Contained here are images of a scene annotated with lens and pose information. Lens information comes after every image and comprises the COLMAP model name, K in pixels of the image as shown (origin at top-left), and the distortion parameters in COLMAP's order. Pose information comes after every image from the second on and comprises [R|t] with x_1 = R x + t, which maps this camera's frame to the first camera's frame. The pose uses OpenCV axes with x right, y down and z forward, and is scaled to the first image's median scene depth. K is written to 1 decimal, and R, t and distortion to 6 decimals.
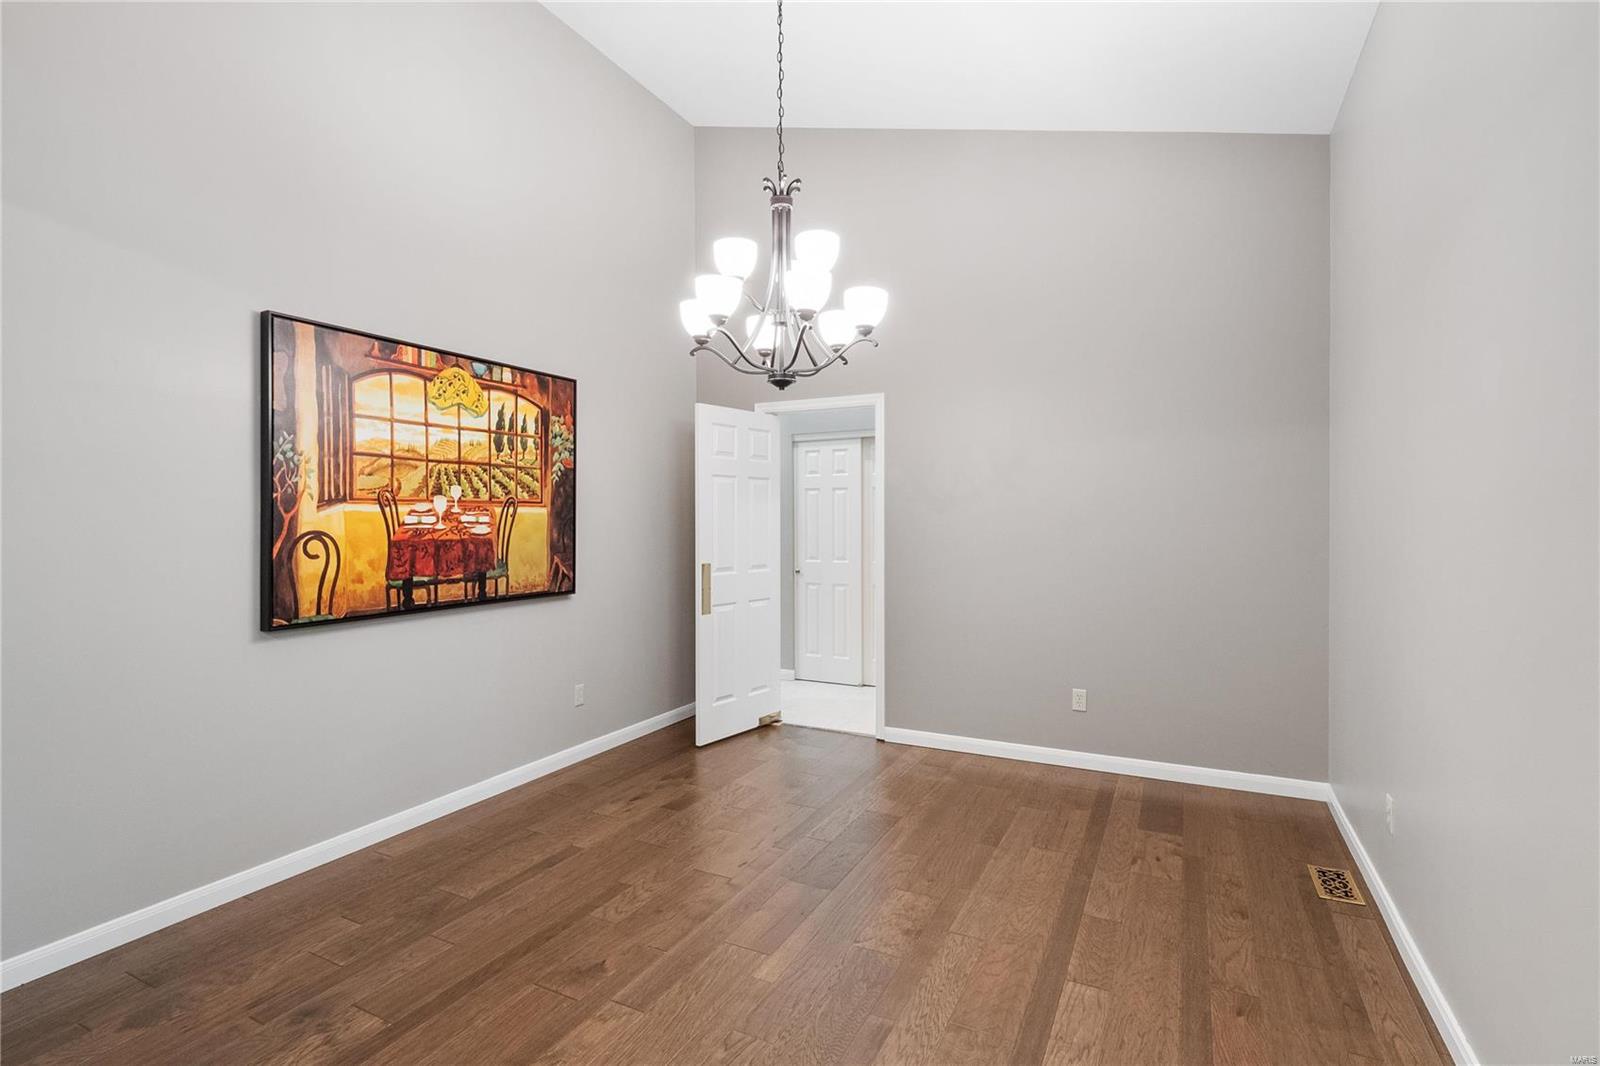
lens RADIAL K [[753.0, 0, 799.3], [0, 753.0, 523.2], [0, 0, 1]] dist [0.004639, -0.006127]
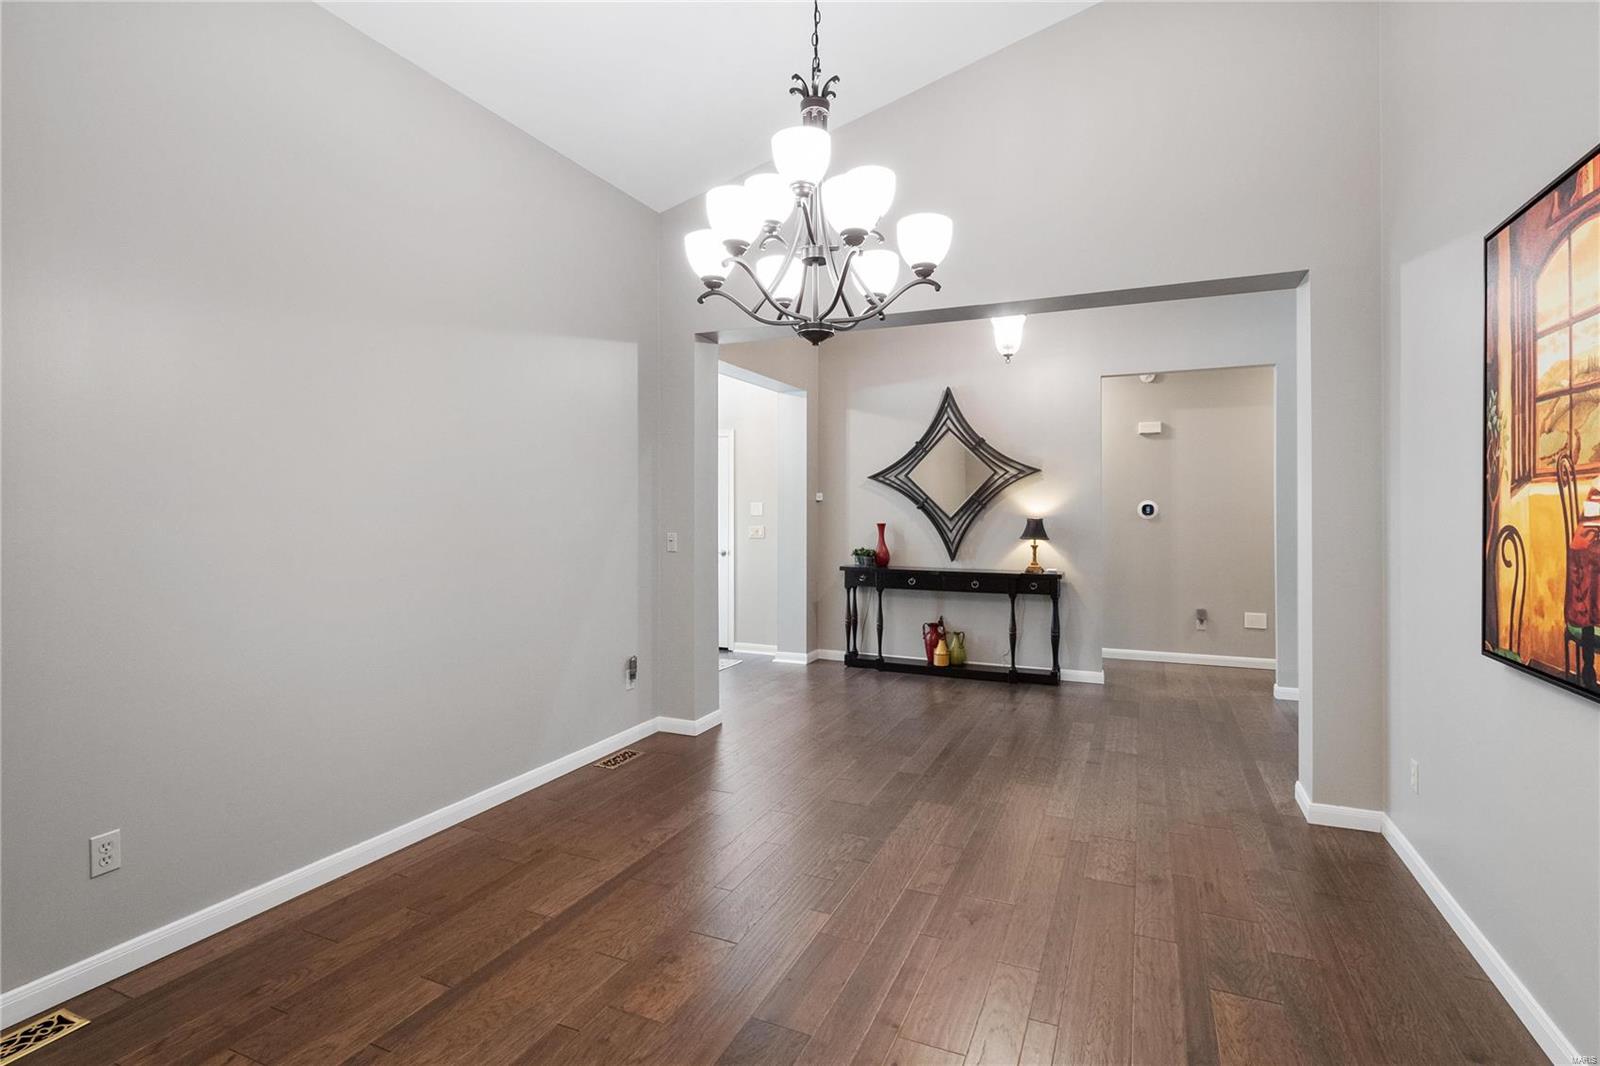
lens RADIAL K [[753.0, 0, 799.3], [0, 753.0, 523.2], [0, 0, 1]] dist [0.004639, -0.006127]
pose [[-0.998692, 0.001991, -0.051086, 0.030874], [0.000885, 0.999765, 0.021666, -0.007331], [0.051117, 0.021593, -0.998459, 1.597863]]
